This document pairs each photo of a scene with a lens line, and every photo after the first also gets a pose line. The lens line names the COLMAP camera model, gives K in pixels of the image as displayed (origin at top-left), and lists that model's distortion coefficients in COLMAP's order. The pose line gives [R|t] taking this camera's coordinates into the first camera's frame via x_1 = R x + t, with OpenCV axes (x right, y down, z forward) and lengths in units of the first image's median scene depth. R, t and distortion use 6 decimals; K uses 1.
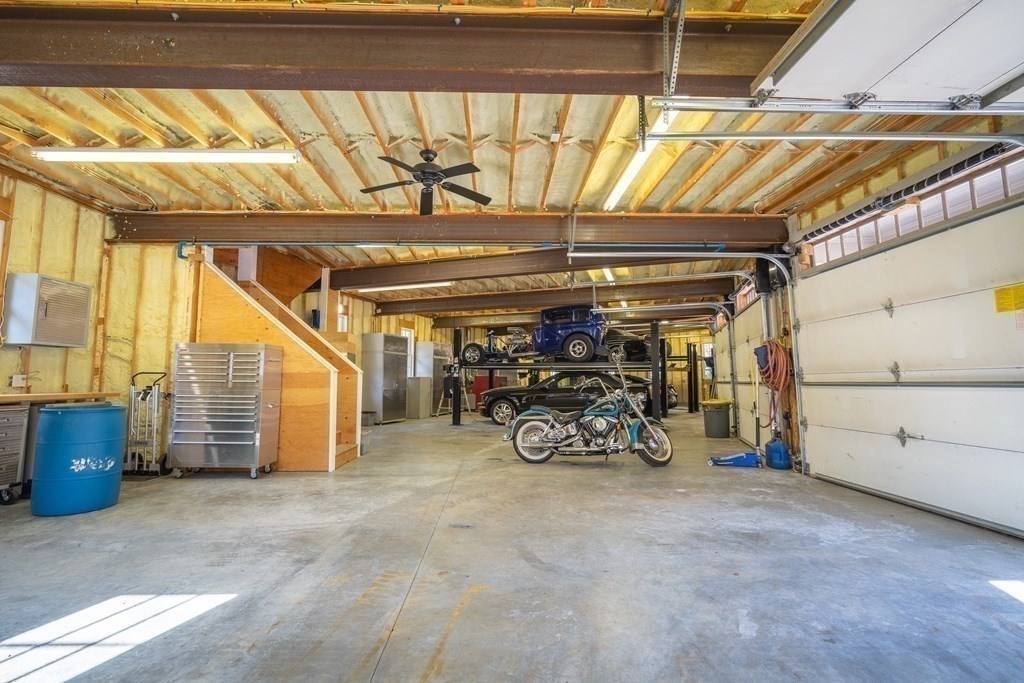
lens RADIAL K [[443.1, 0, 511.4], [0, 443.1, 340.6], [0, 0, 1]] dist [-0.001219, 0.000489]
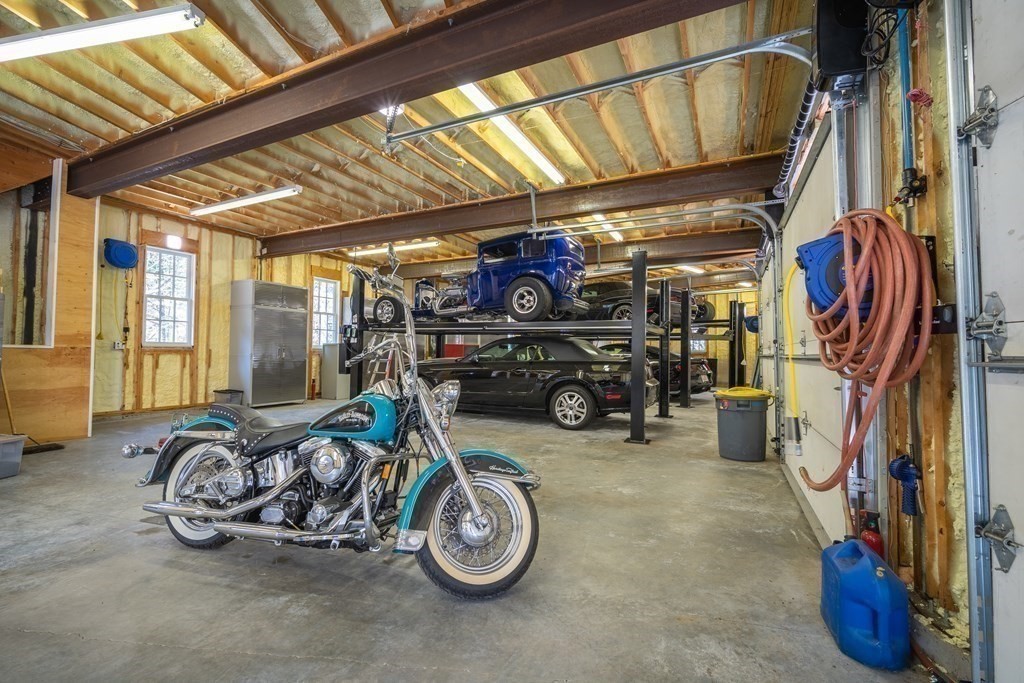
lens RADIAL K [[443.1, 0, 510.7], [0, 443.1, 338.8], [0, 0, 1]] dist [-0.001219, 0.000489]
pose [[0.990450, 0.008808, -0.137590, 0.390297], [-0.000457, 0.998161, 0.060611, 0.062772], [0.137870, -0.059970, 0.988633, 0.658080]]
